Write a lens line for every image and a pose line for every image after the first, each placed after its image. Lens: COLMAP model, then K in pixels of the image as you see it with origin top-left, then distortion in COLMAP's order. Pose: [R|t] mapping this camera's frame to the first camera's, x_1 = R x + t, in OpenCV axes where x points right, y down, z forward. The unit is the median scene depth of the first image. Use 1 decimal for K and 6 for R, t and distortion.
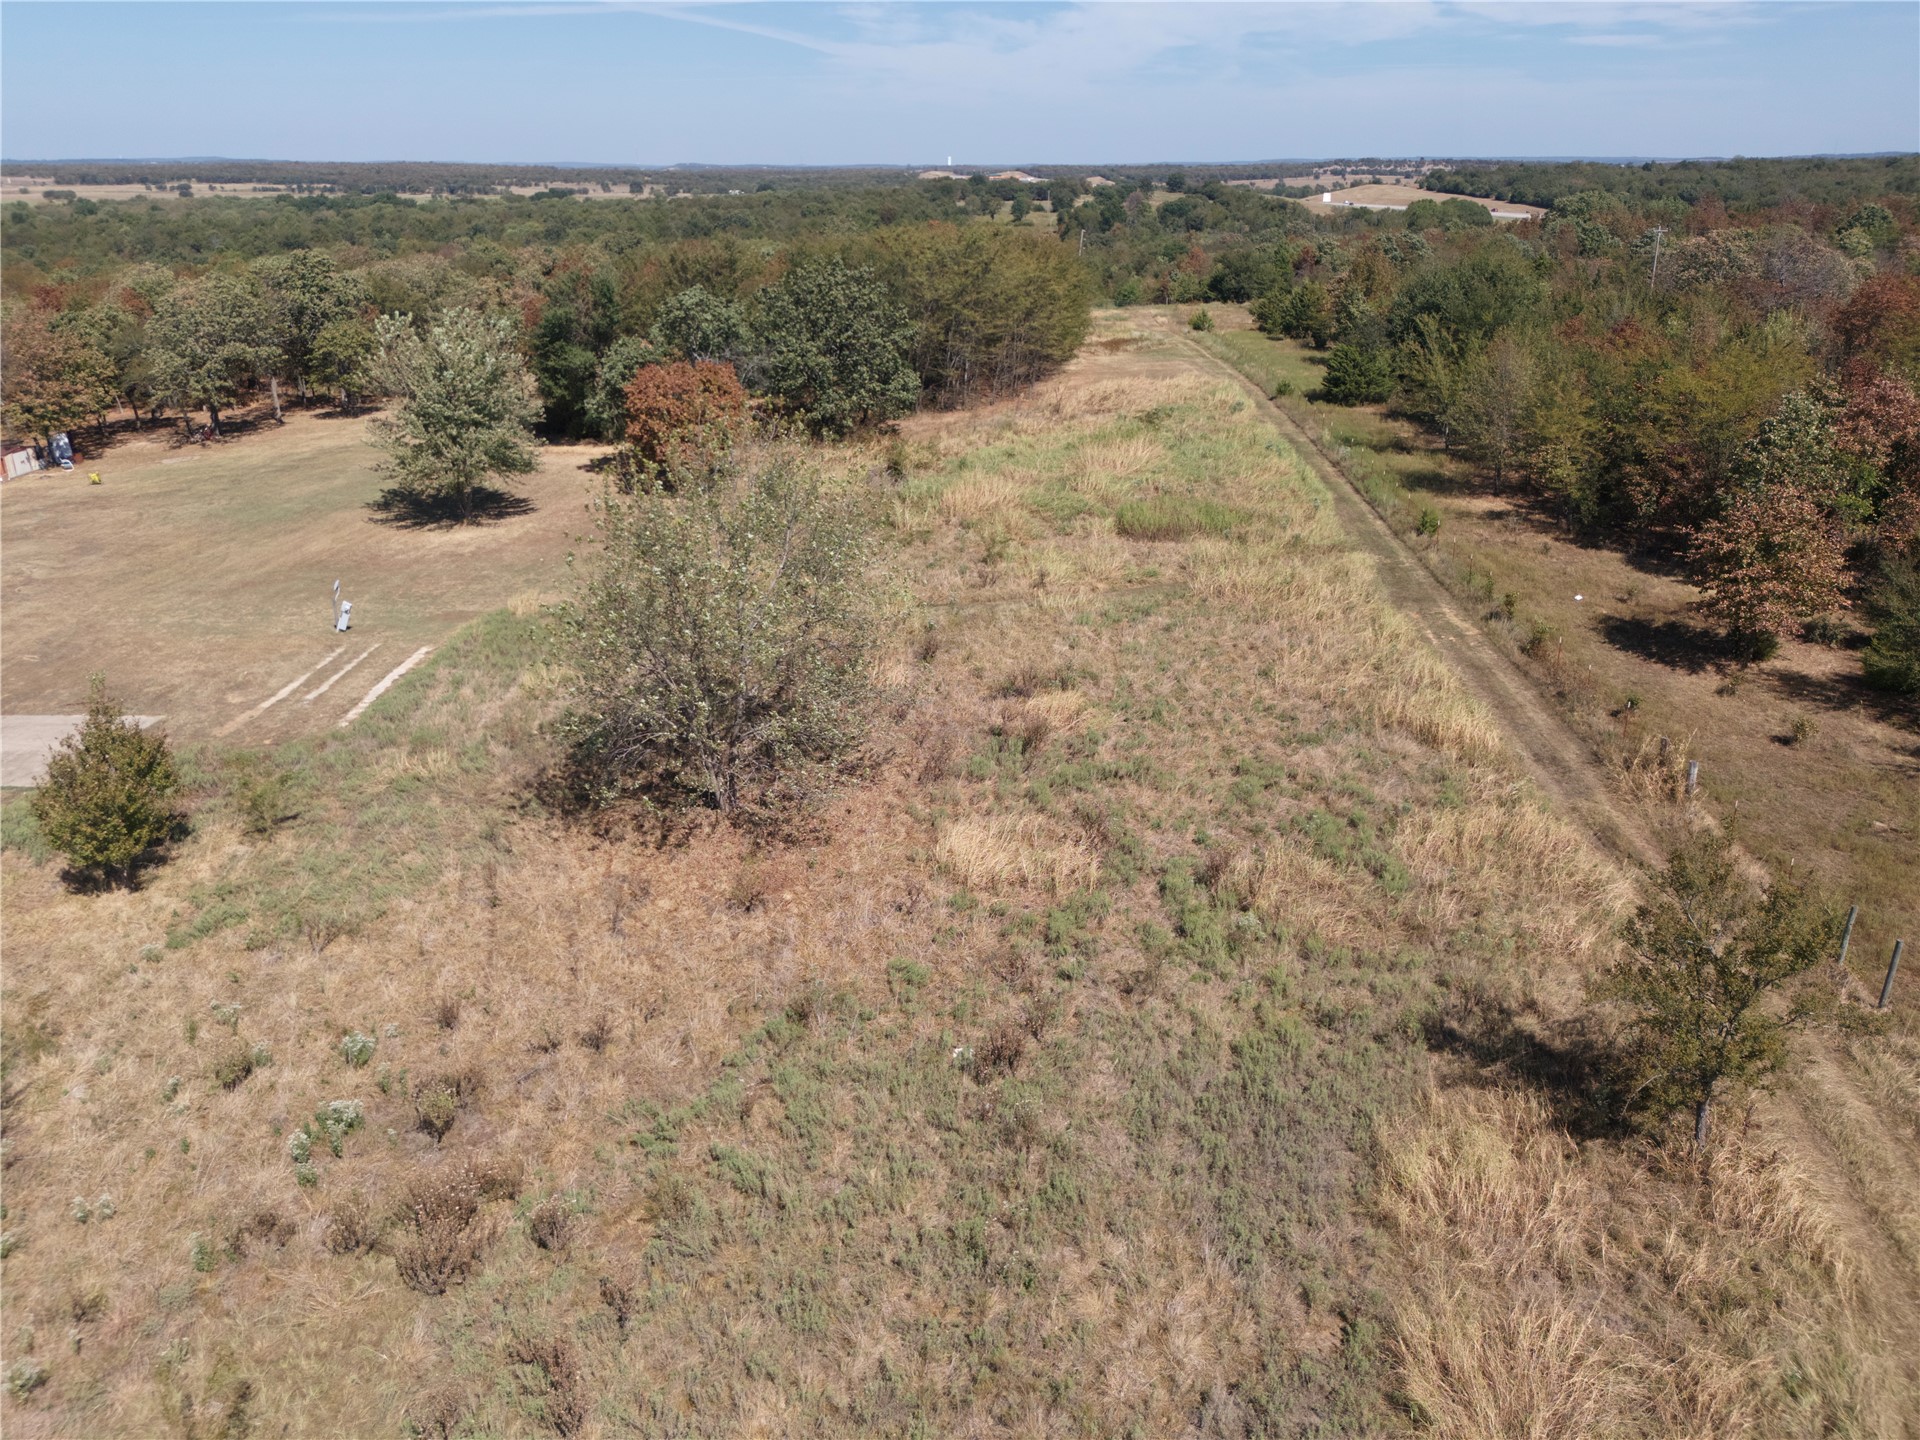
lens RADIAL K [[1421.4, 0, 960.0], [0, 1421.4, 720.0], [0, 0, 1]] dist [0.069713, -0.062195]
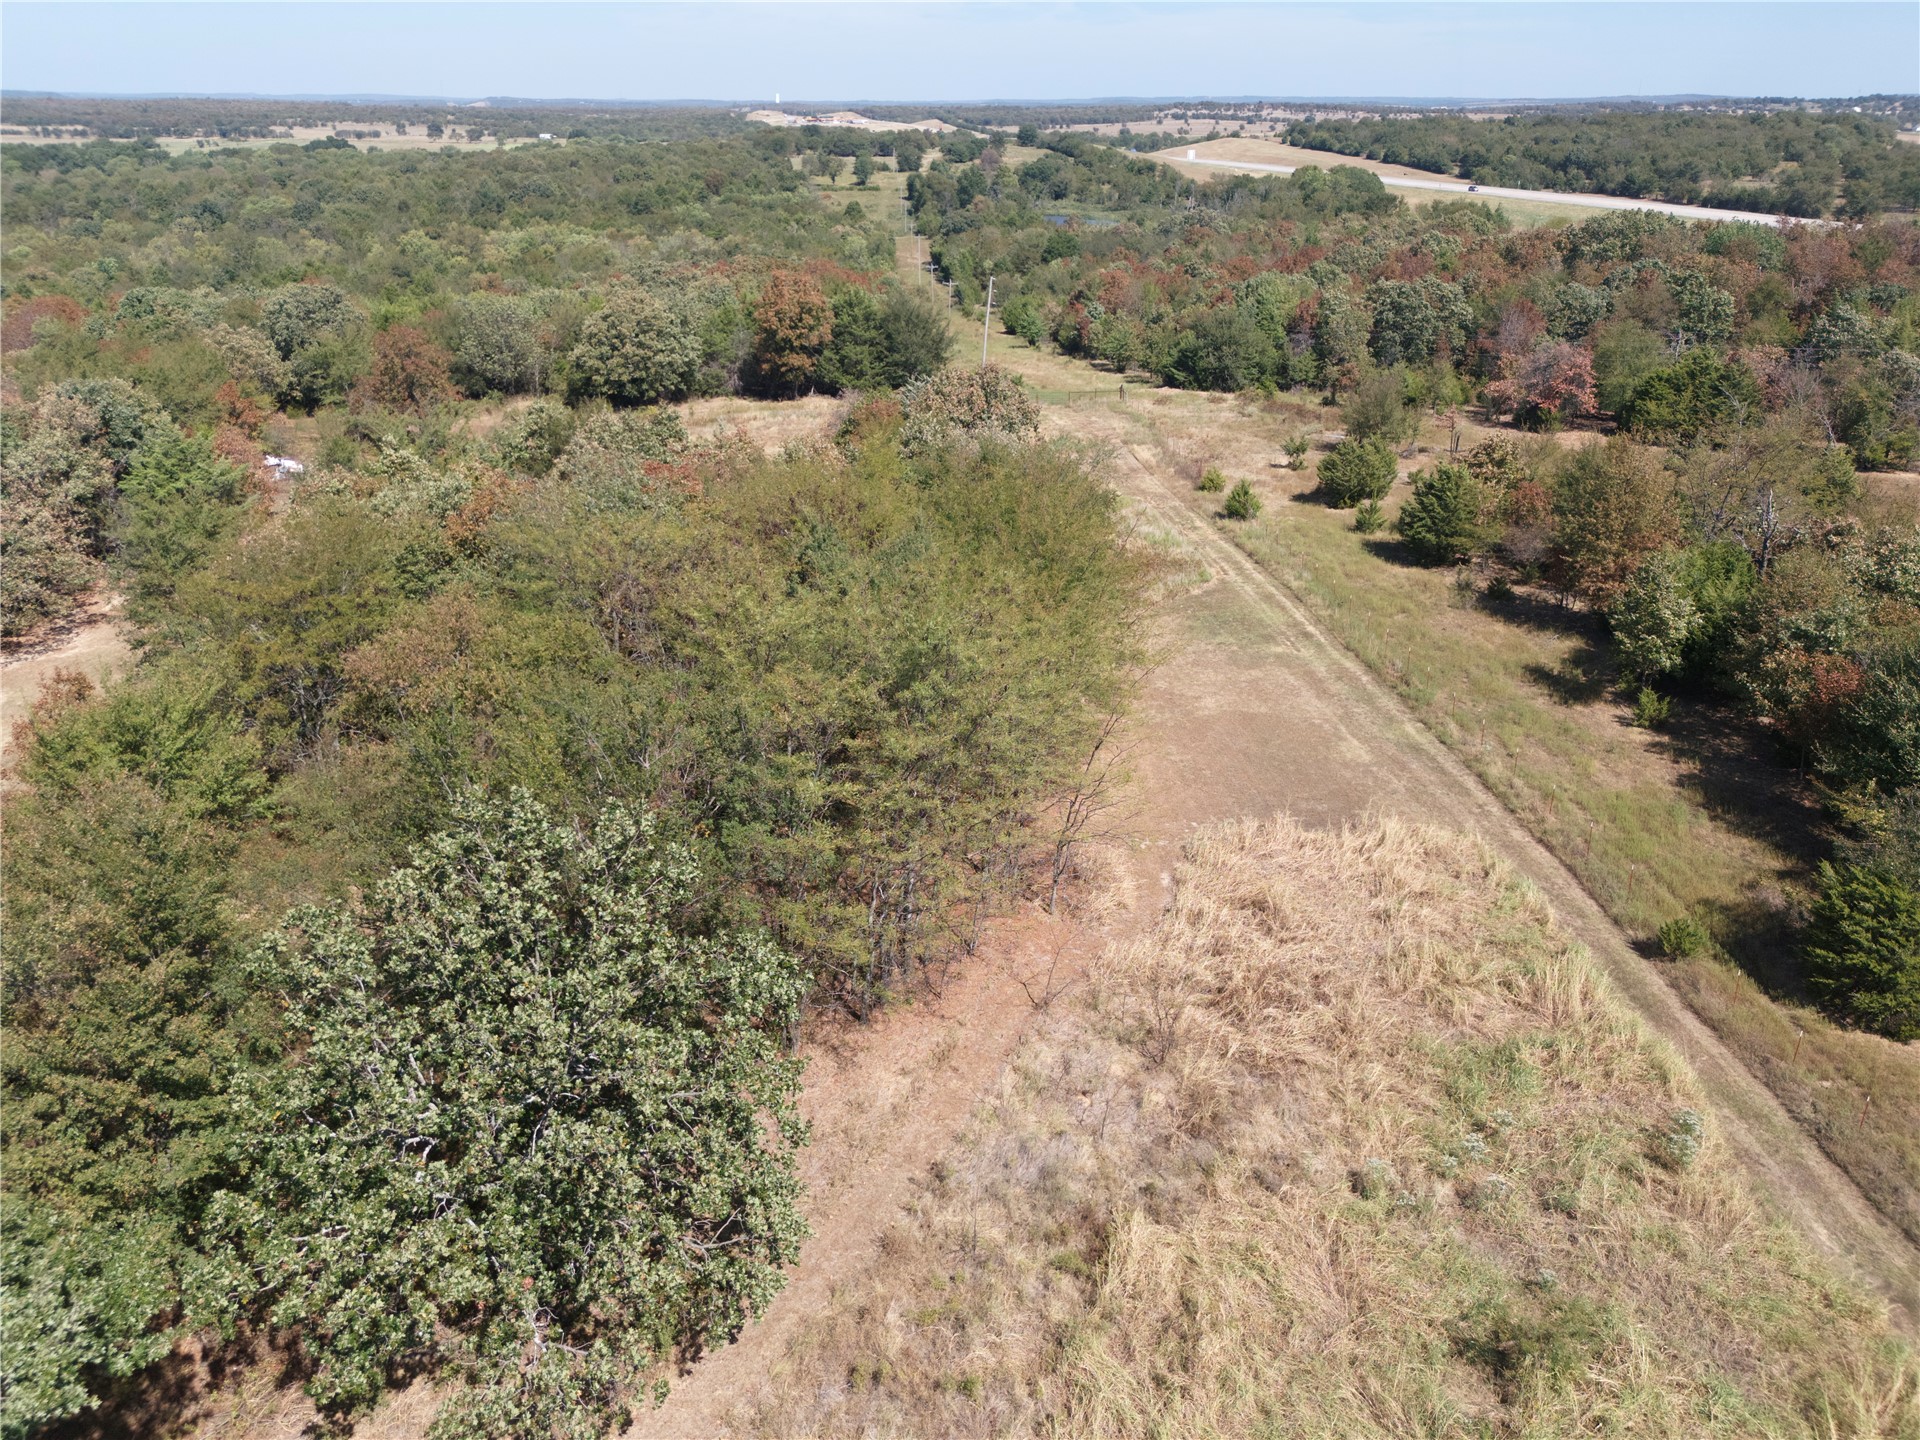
lens RADIAL K [[1421.4, 0, 960.0], [0, 1421.4, 720.0], [0, 0, 1]] dist [0.069713, -0.062195]
pose [[0.993998, -0.040010, 0.101821, -0.037724], [0.036102, 0.998550, 0.039937, -0.527583], [-0.103271, -0.036021, 0.994001, 1.004813]]
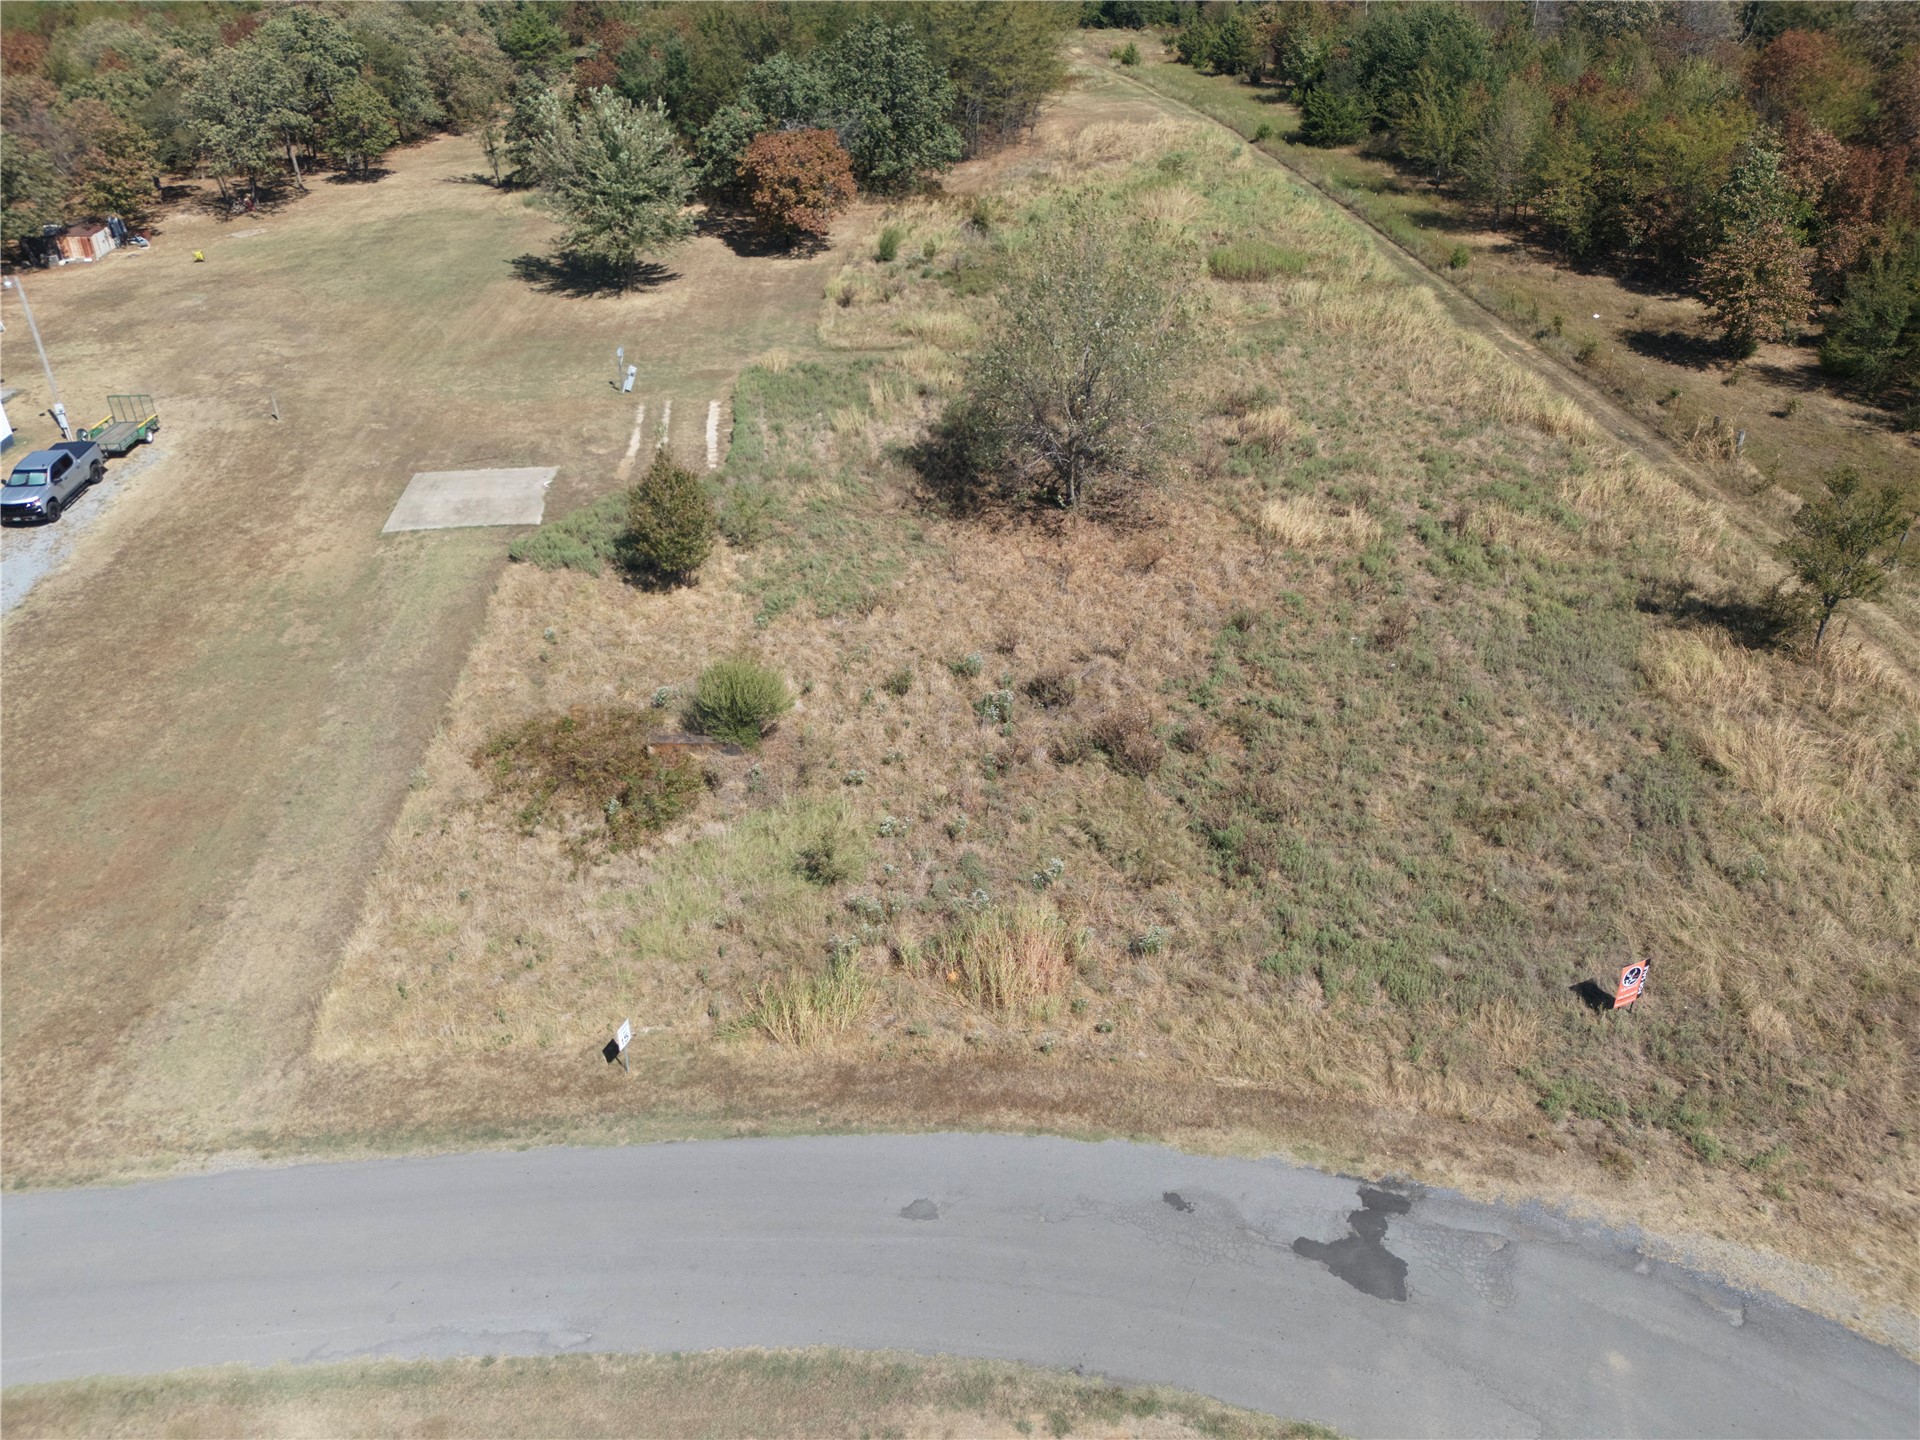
lens RADIAL K [[1421.4, 0, 960.0], [0, 1421.4, 720.0], [0, 0, 1]] dist [0.069713, -0.062195]
pose [[0.989080, -0.077345, 0.125456, -0.308097], [0.053906, 0.982099, 0.180490, 0.006464], [-0.137170, -0.171756, 0.975543, -0.237429]]
